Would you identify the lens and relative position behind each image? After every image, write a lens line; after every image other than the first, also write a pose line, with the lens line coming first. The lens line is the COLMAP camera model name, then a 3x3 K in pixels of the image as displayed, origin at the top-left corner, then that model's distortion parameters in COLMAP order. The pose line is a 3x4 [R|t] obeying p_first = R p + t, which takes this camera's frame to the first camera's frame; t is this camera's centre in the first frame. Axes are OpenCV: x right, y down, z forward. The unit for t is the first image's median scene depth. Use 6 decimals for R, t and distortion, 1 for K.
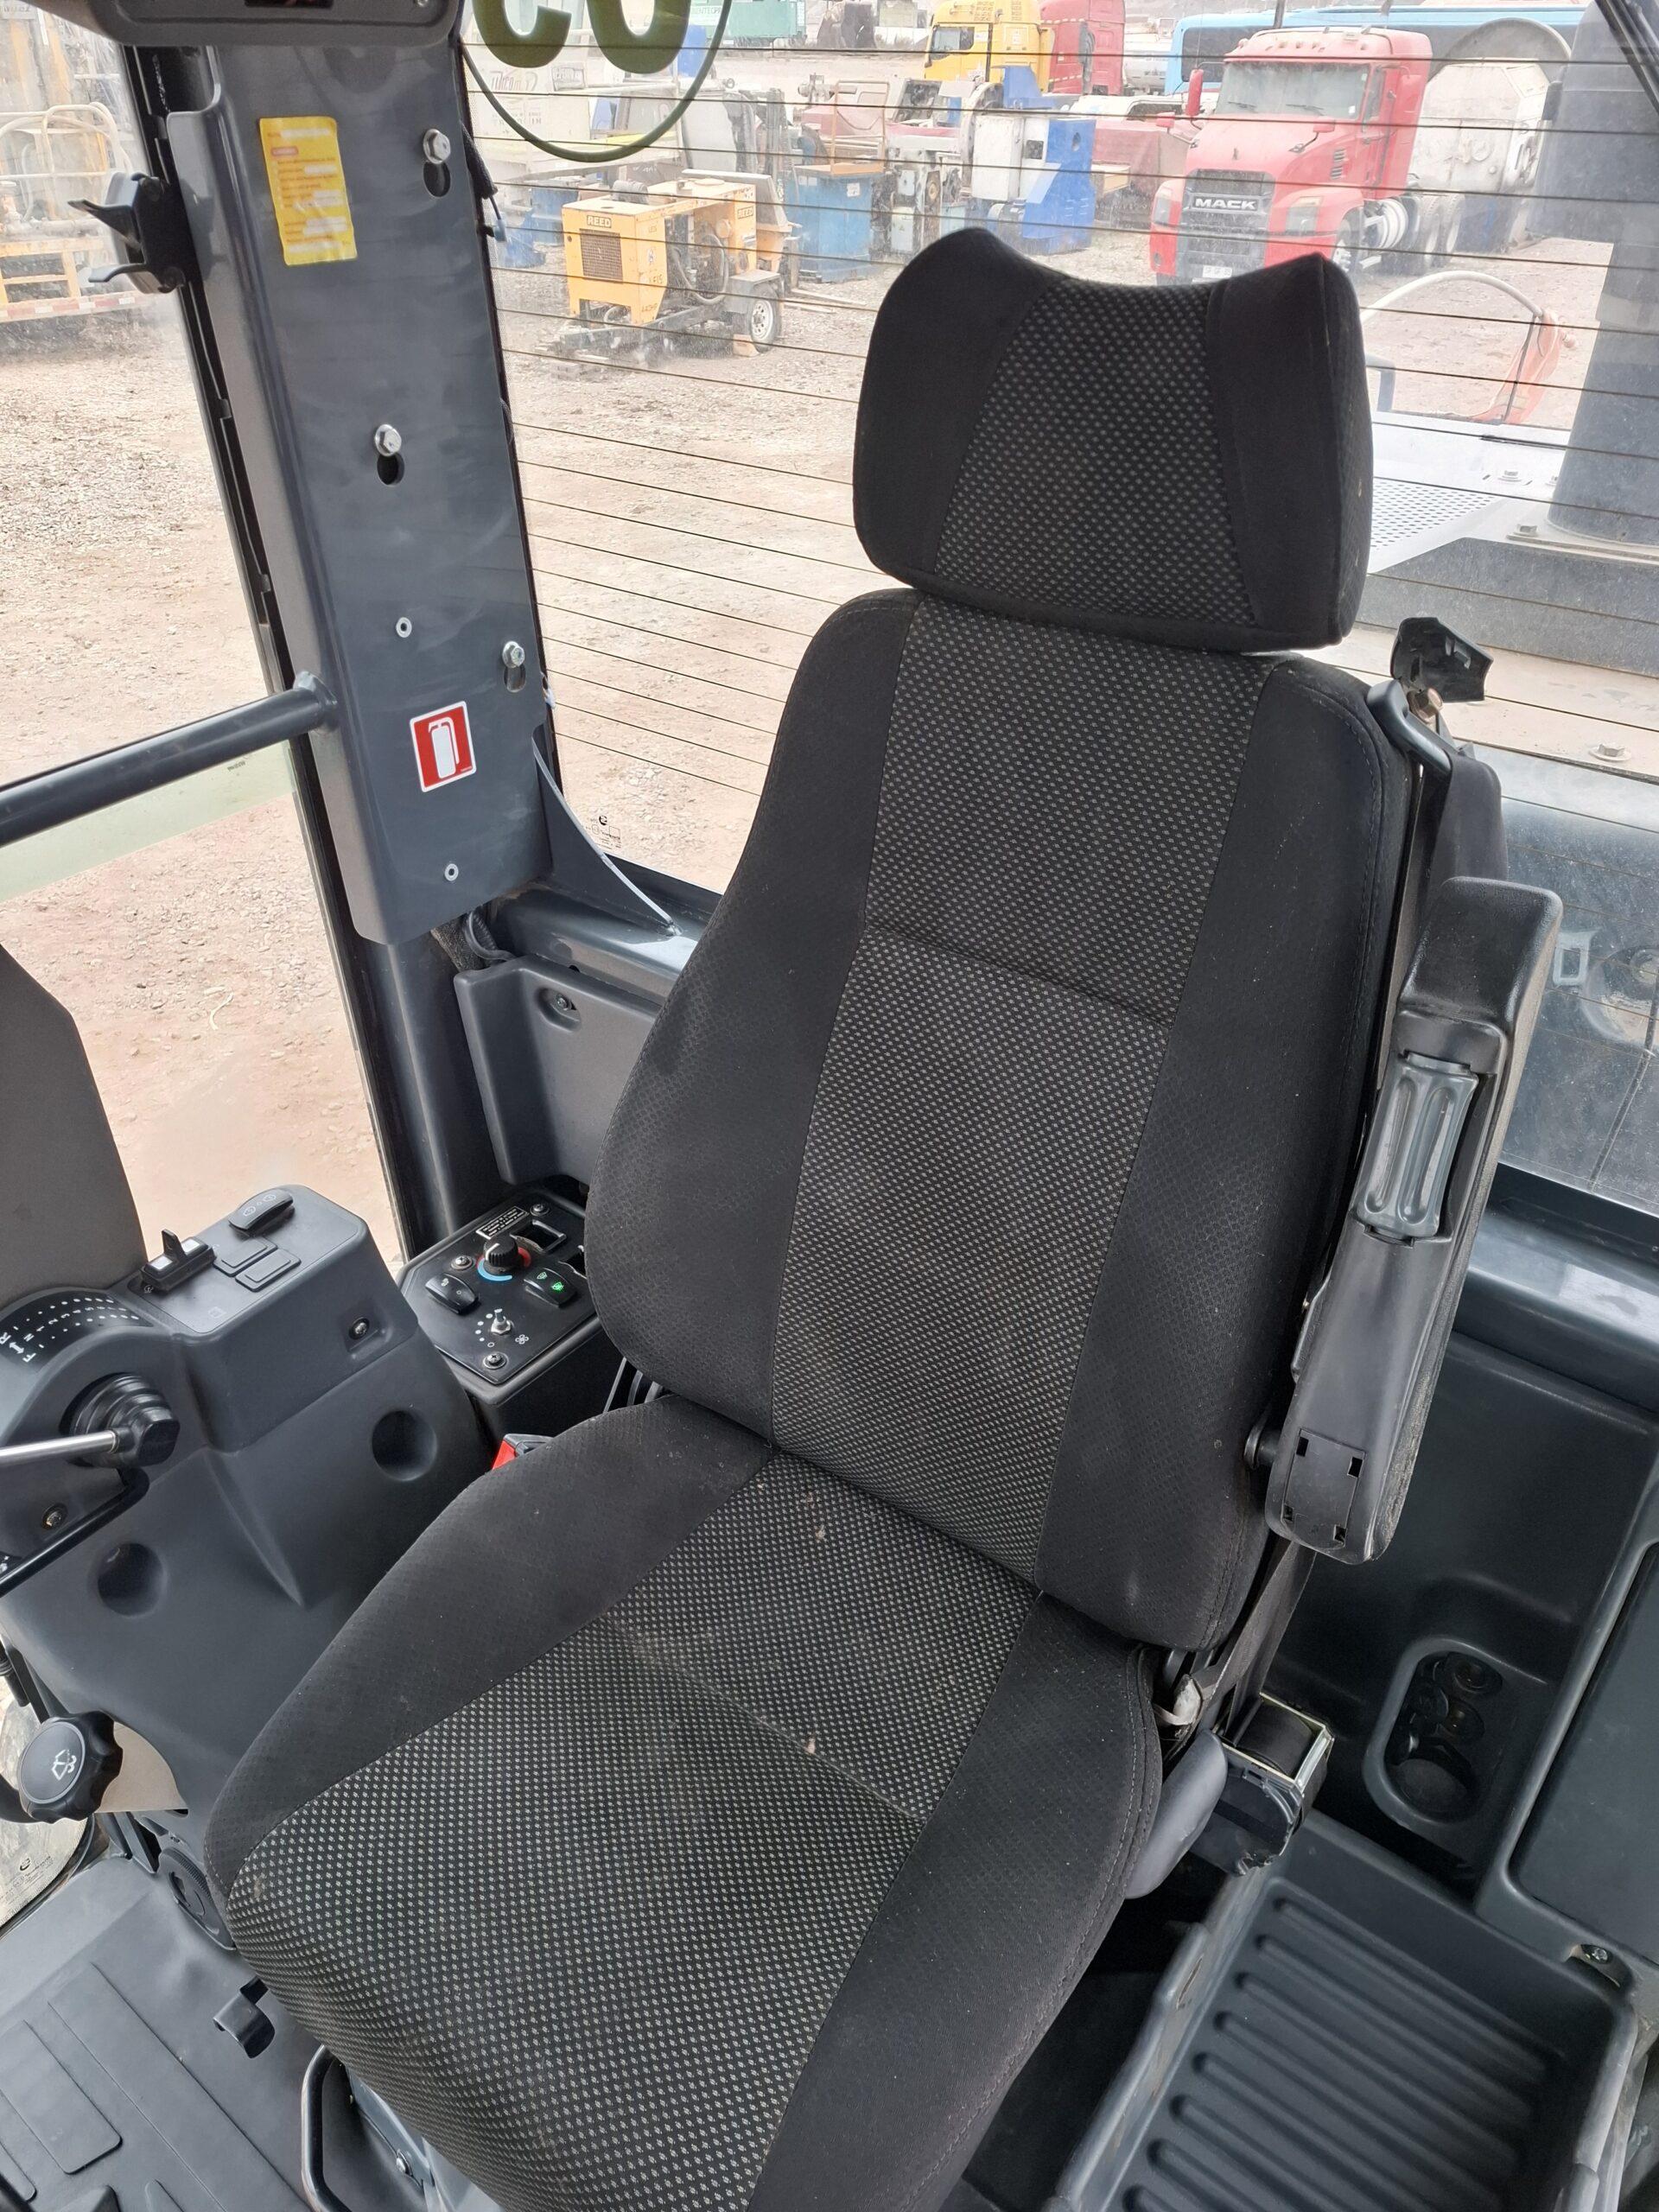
lens RADIAL K [[1499.7, 0, 814.8], [0, 1499.7, 1111.5], [0, 0, 1]] dist [0.048286, -0.058375]
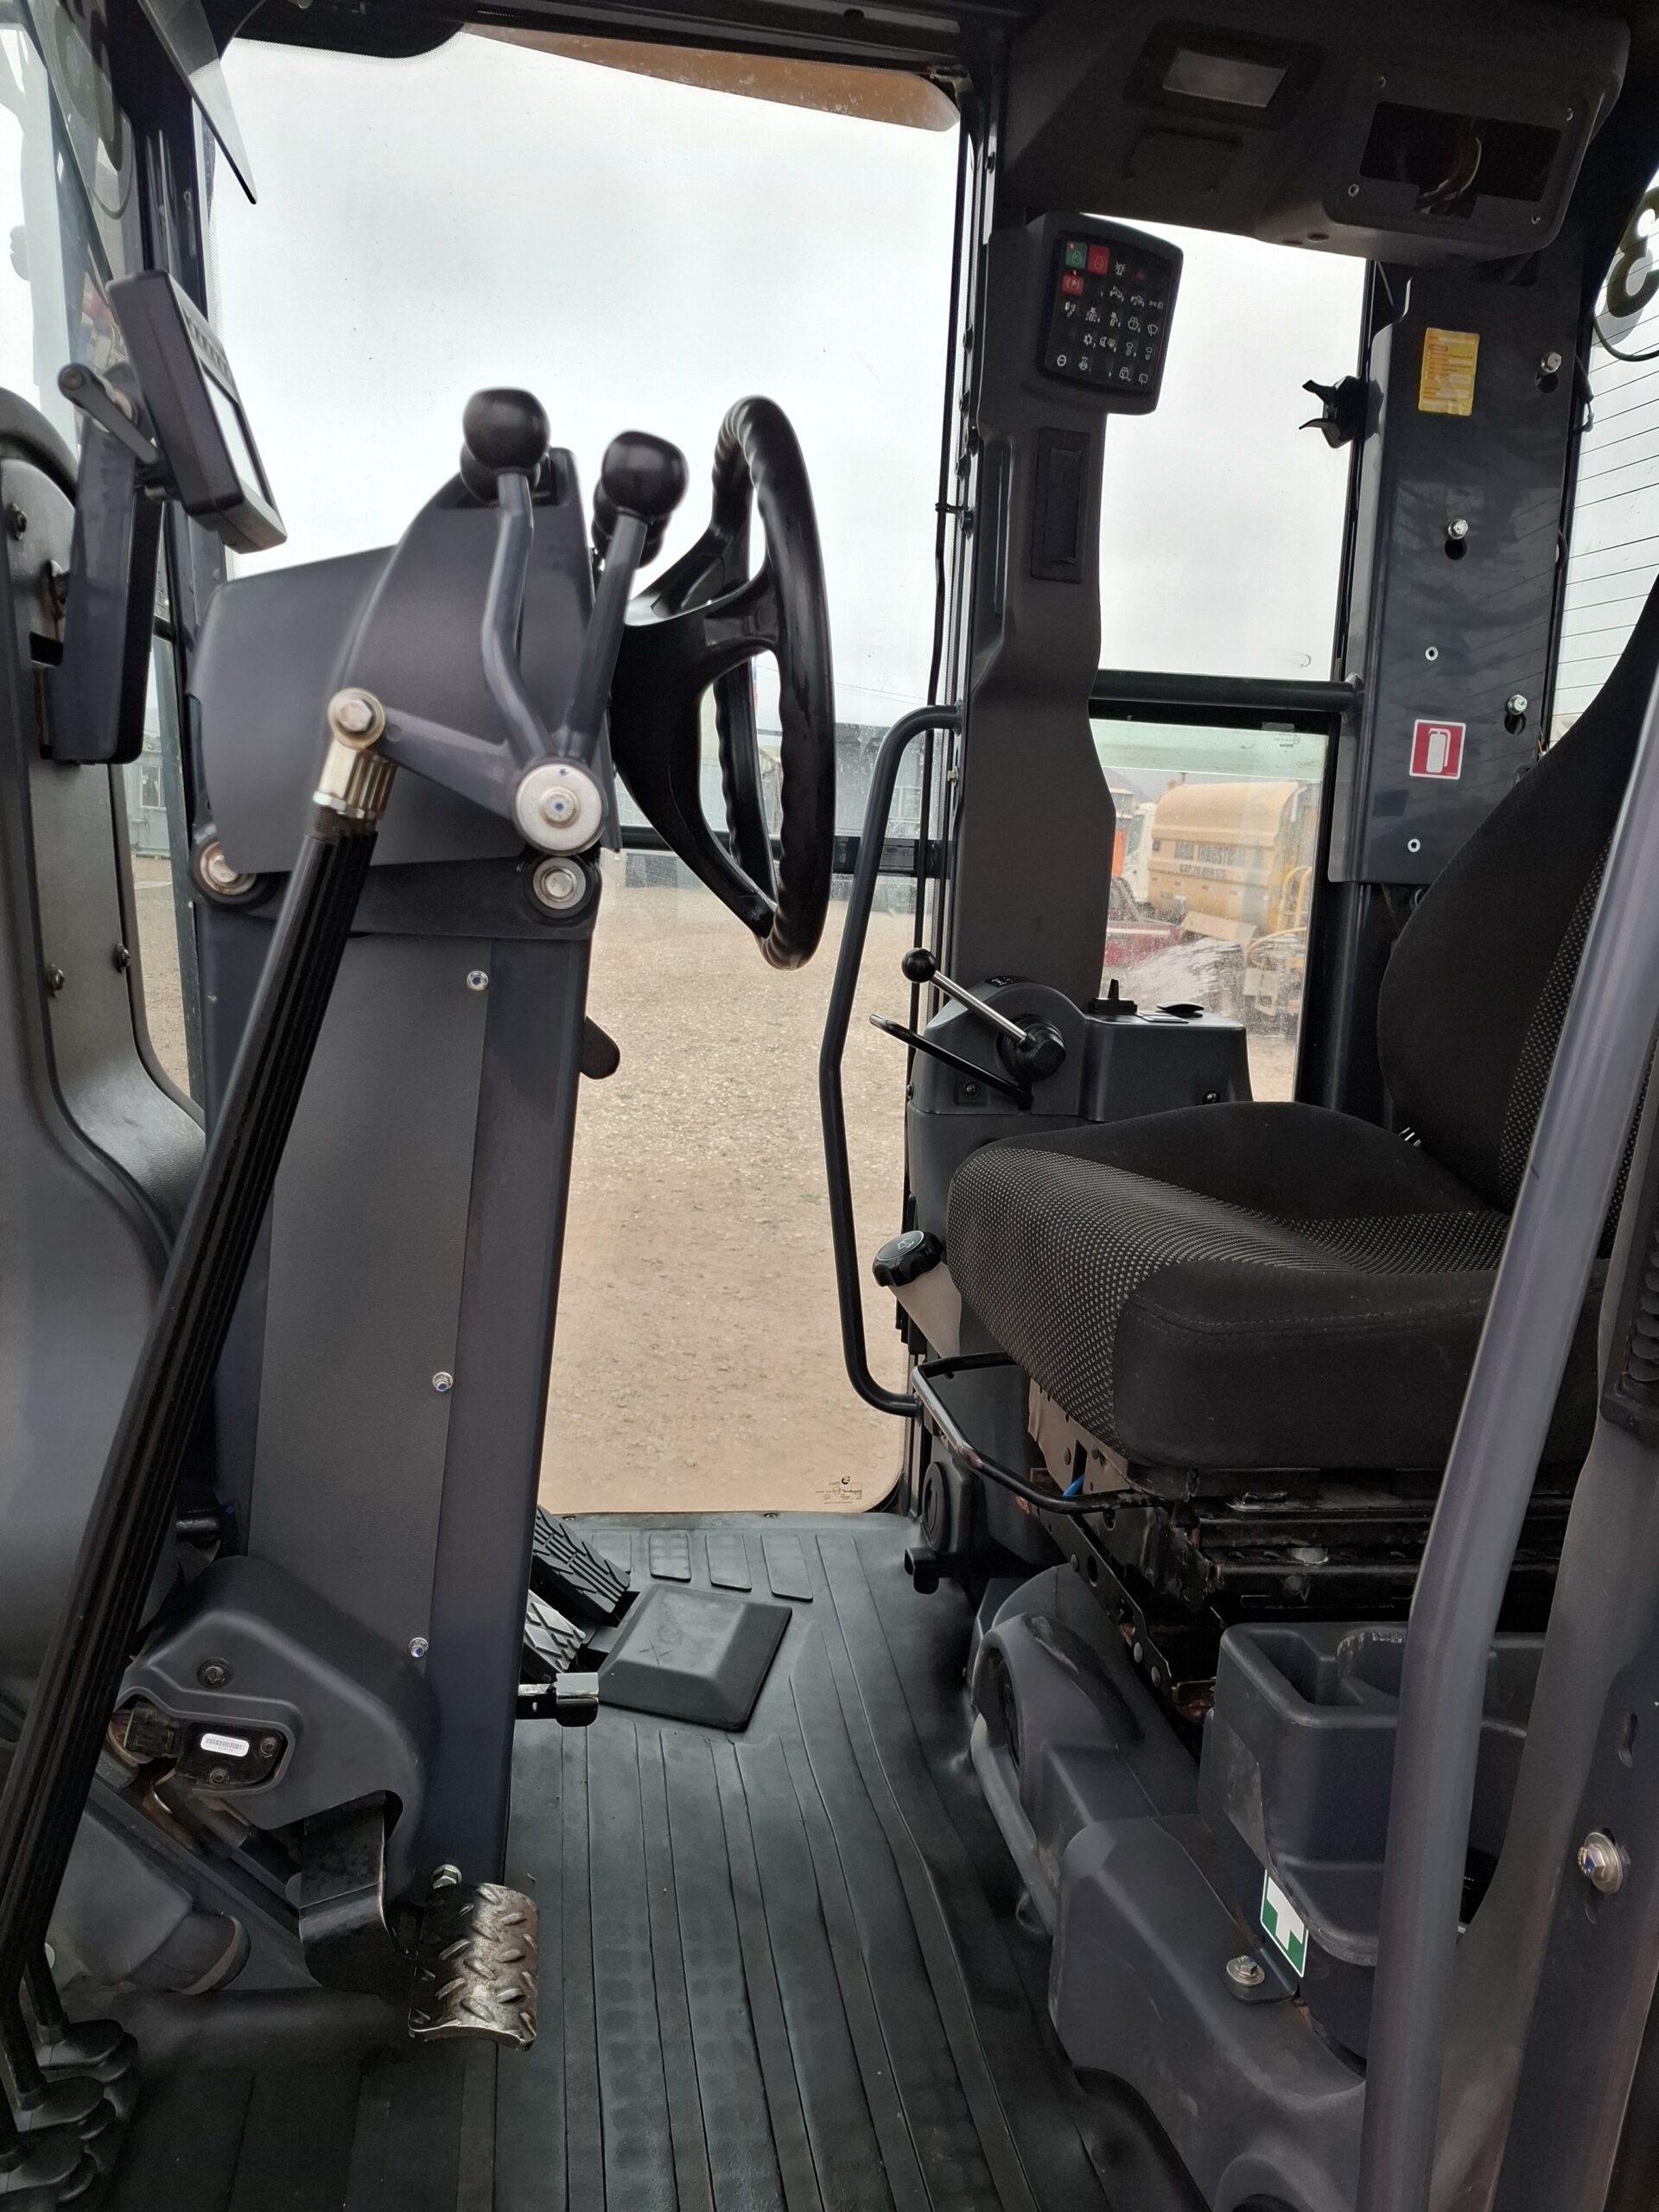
lens RADIAL K [[1528.5, 0, 829.5], [0, 1528.5, 1106.0], [0, 0, 1]] dist [0.079480, -0.110137]
pose [[0.706206, 0.156834, -0.690417, 0.382230], [-0.442250, 0.859228, -0.257183, 0.642376], [0.552891, 0.486961, 0.676152, -0.070446]]
